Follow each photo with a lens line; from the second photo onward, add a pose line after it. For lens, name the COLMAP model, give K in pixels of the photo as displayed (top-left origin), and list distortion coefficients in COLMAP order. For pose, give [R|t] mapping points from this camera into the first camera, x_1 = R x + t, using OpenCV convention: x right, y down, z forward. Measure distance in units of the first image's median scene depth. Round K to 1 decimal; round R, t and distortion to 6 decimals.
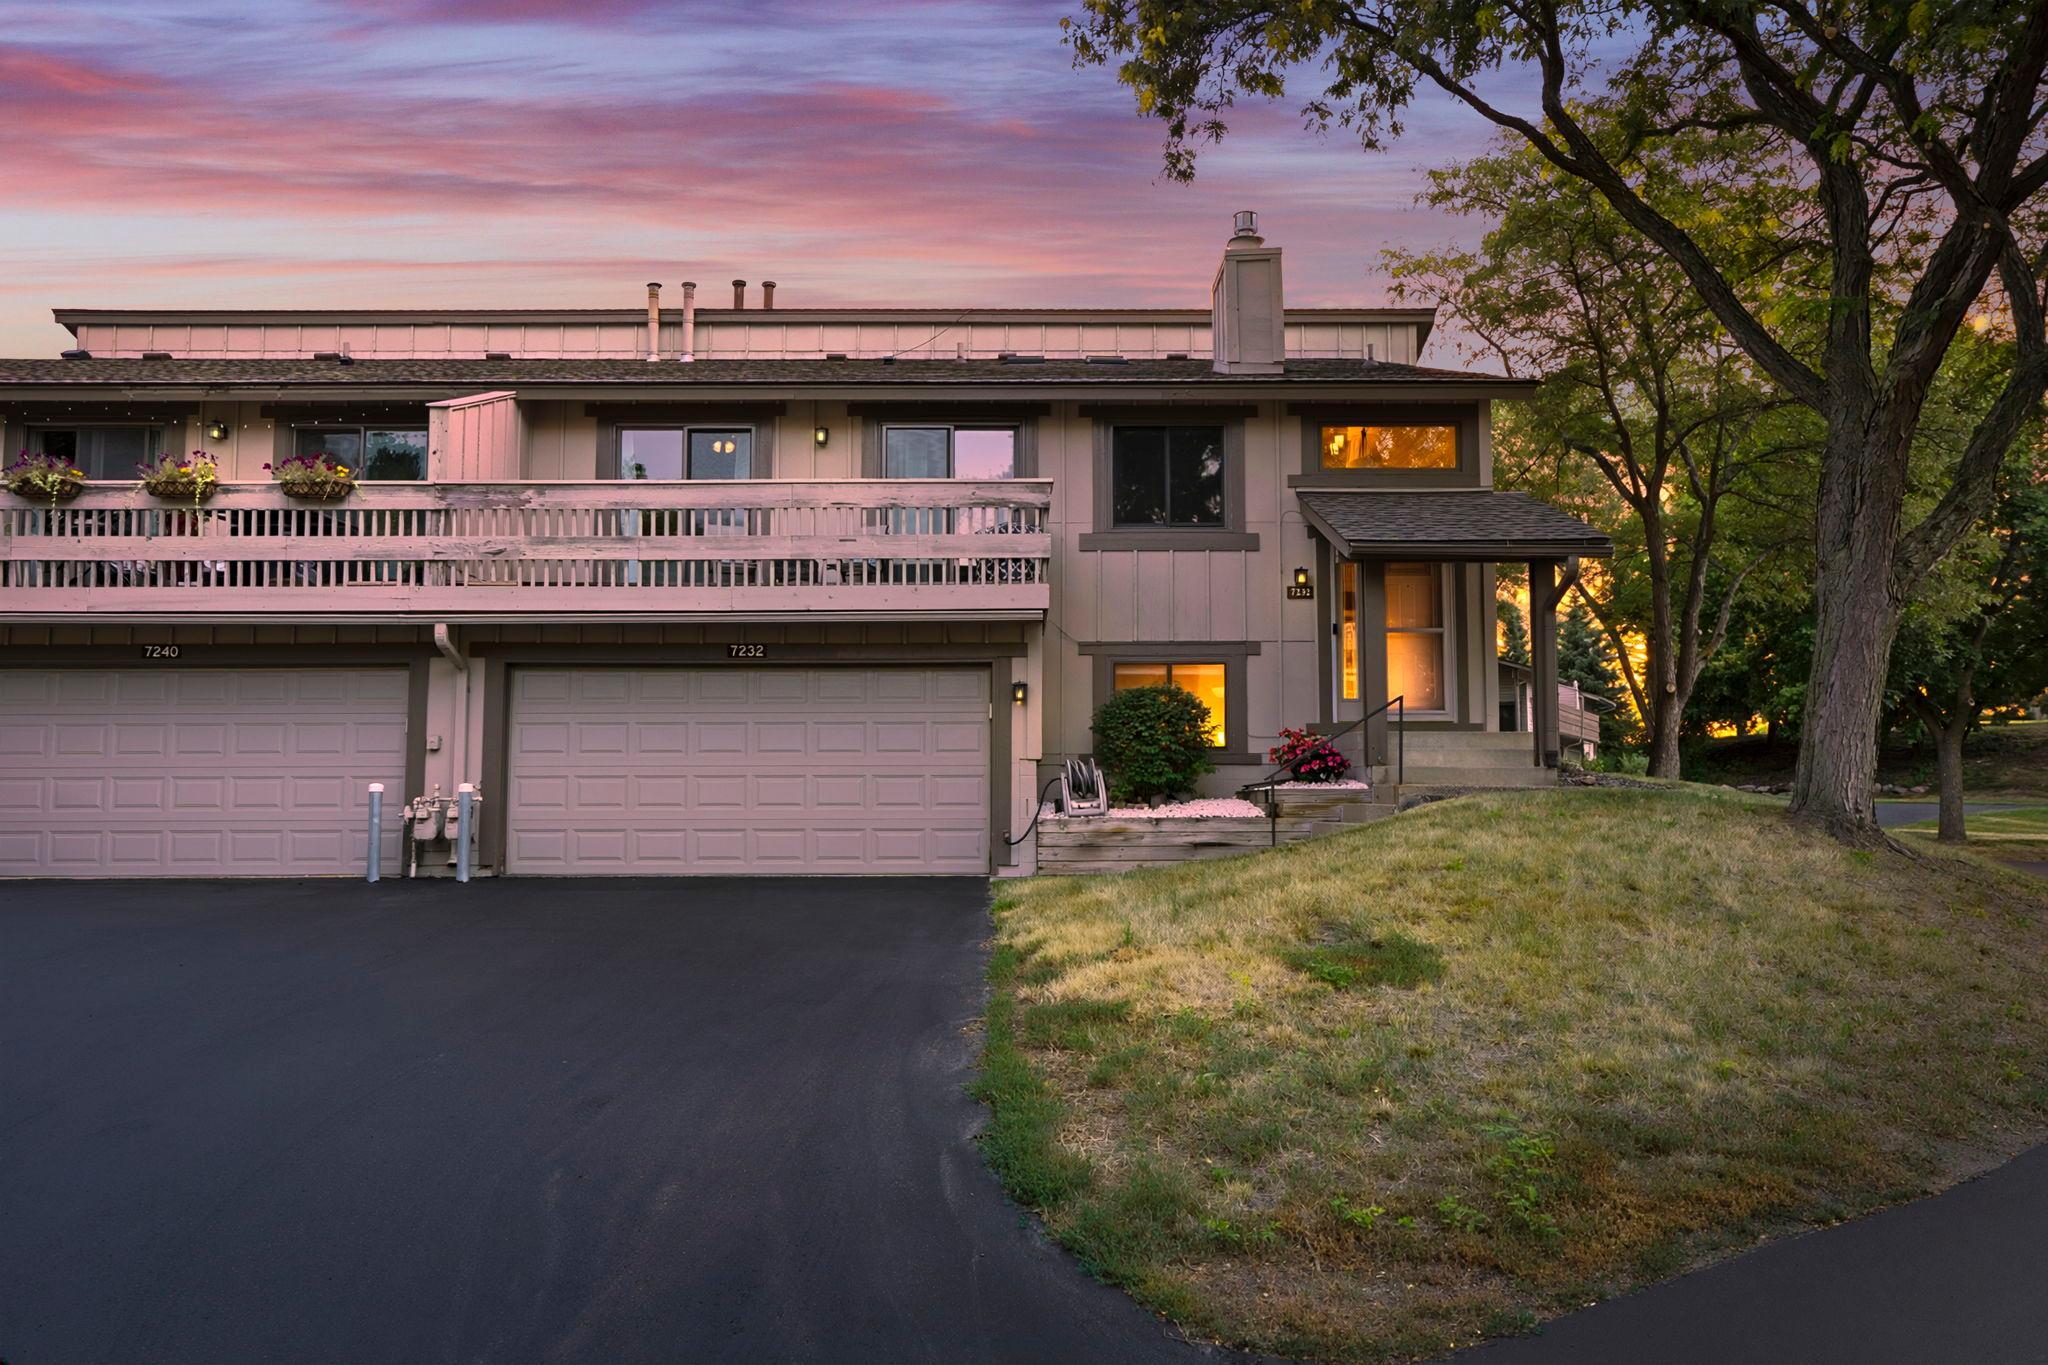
lens RADIAL K [[1547.6, 0, 1024.0], [0, 1547.6, 682.5], [0, 0, 1]] dist [0.000796, 0.004235]
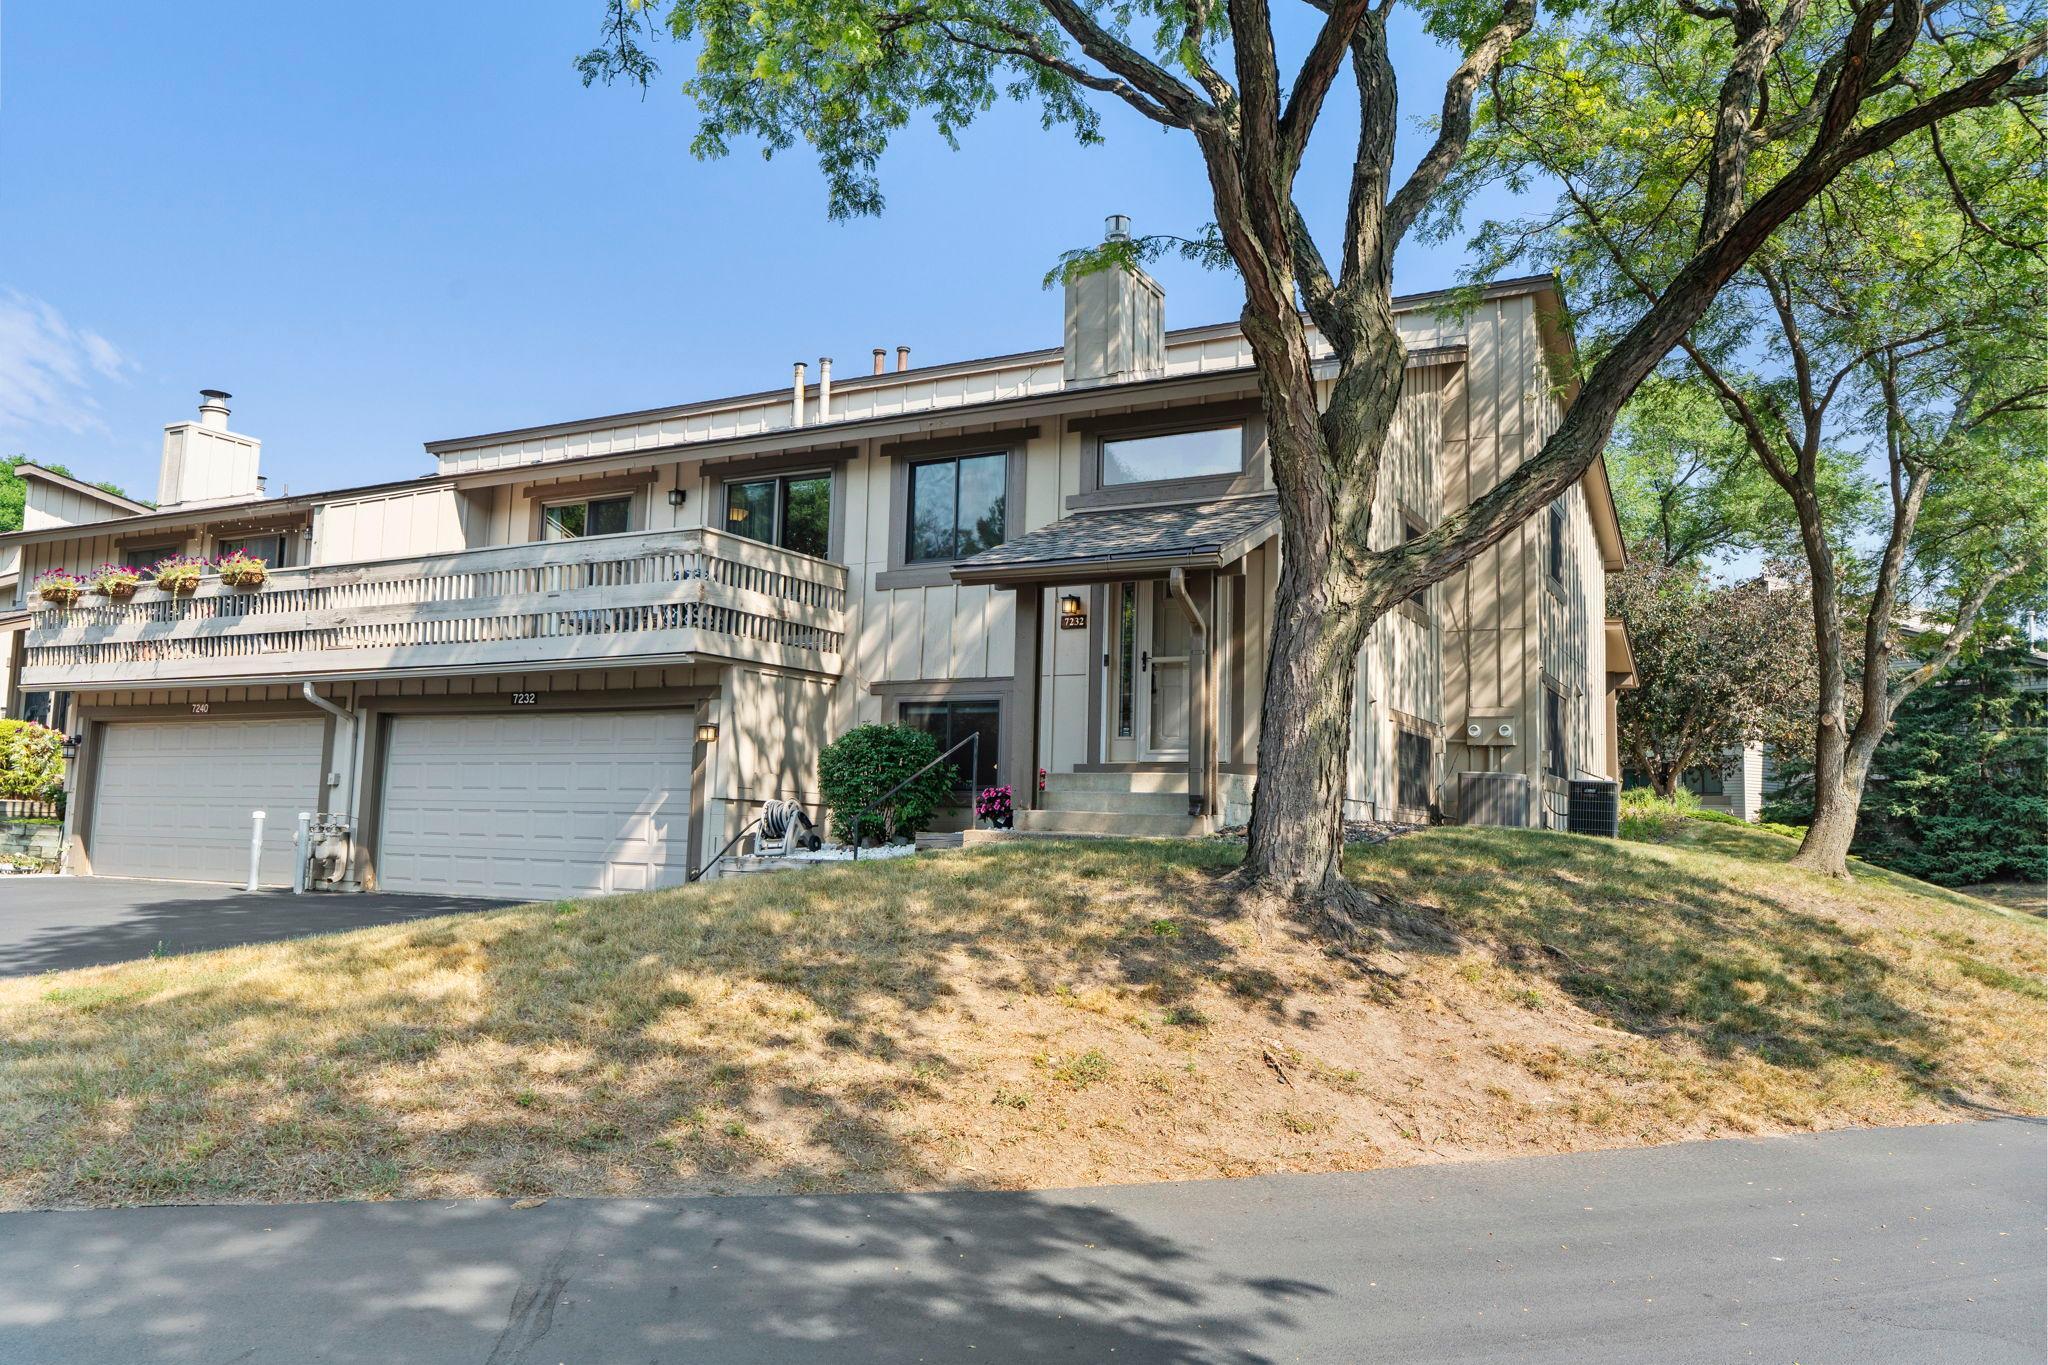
lens RADIAL K [[1572.3, 0, 1024.0], [0, 1572.3, 682.5], [0, 0, 1]] dist [-0.008152, -0.000256]
pose [[0.872932, -0.027505, -0.487066, 0.667487], [0.012286, 0.999332, -0.034412, 0.010719], [0.487687, 0.024055, 0.872687, 0.184152]]
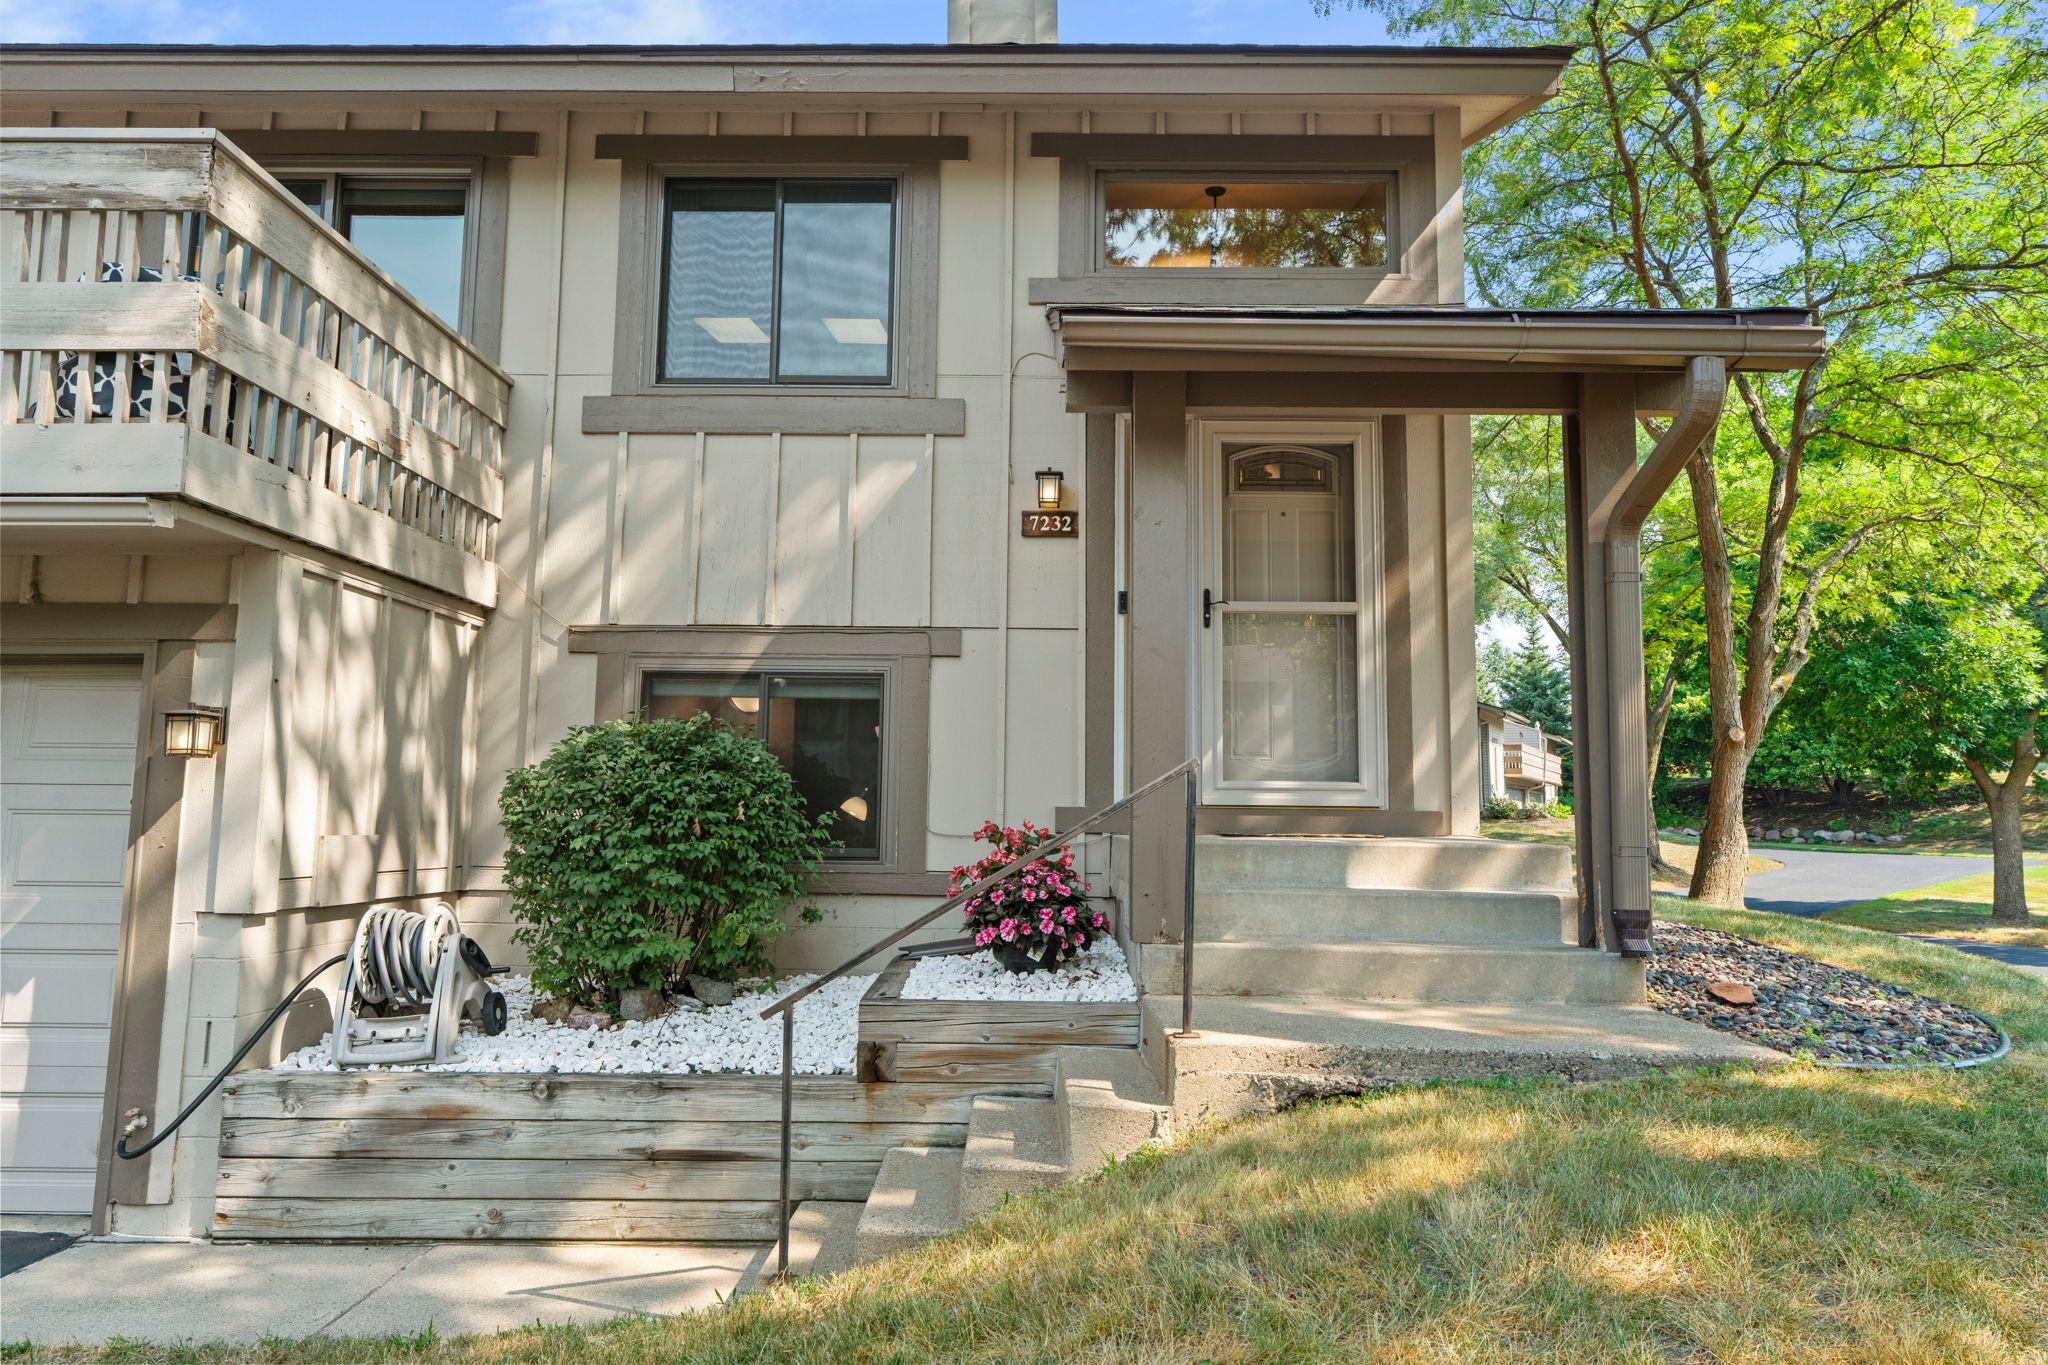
lens RADIAL K [[1305.1, 0, 1024.0], [0, 1305.1, 682.5], [0, 0, 1]] dist [0.002416, 0.002424]
pose [[0.999719, 0.010185, -0.021410, 0.197090], [-0.010769, 0.999569, -0.027313, 0.000313], [0.021123, 0.027536, 0.999398, 0.666831]]
